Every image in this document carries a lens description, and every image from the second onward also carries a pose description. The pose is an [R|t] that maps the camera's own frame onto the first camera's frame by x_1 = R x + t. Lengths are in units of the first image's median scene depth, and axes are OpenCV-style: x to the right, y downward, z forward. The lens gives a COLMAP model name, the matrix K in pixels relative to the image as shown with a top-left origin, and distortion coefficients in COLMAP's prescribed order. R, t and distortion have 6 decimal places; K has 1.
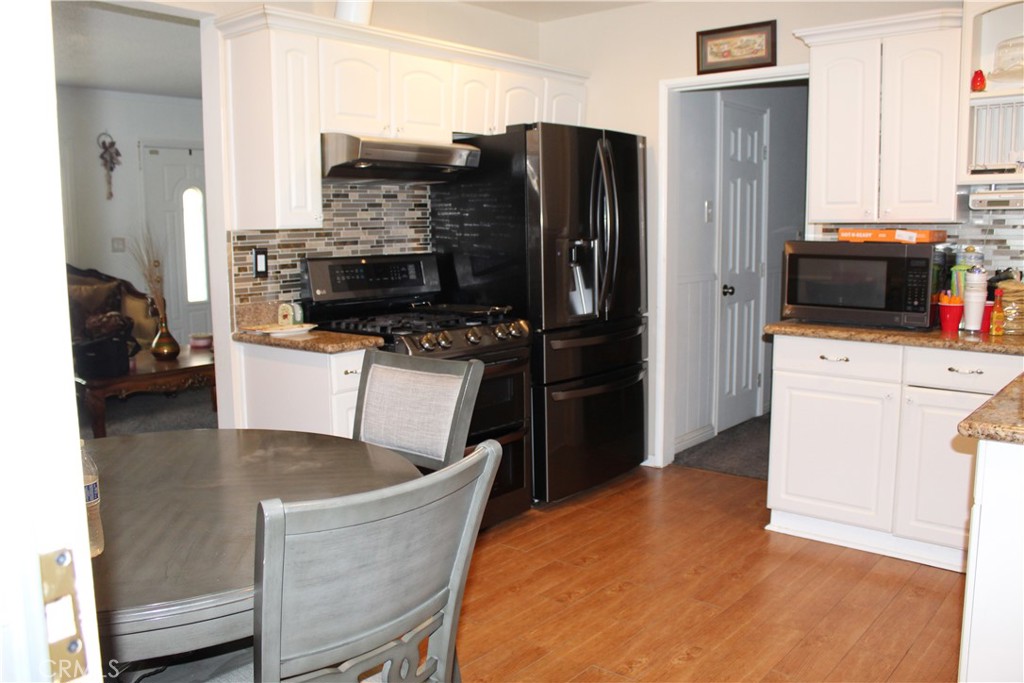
lens RADIAL K [[848.9, 0, 512.0], [0, 848.9, 341.5], [0, 0, 1]] dist [-0.163582, 0.147799]
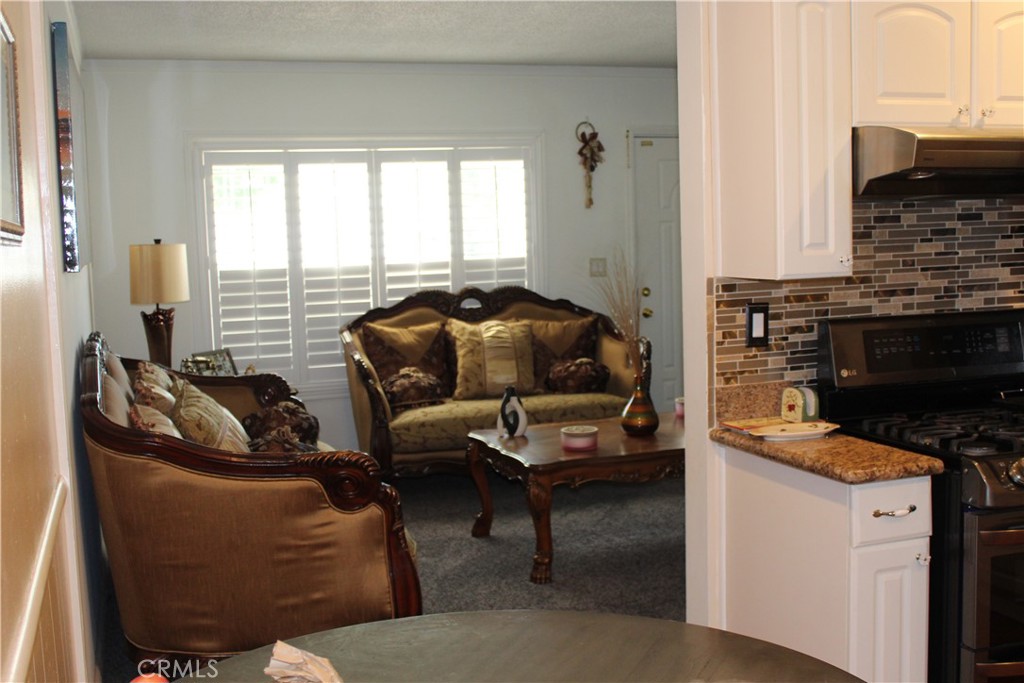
lens RADIAL K [[1149.0, 0, 513.7], [0, 1149.0, 343.4], [0, 0, 1]] dist [-0.069000, 0.016824]
pose [[0.858648, 0.032824, -0.511514, -0.000680], [-0.049949, 0.998556, -0.019770, -0.050180], [0.510126, 0.042525, 0.859048, 0.116389]]
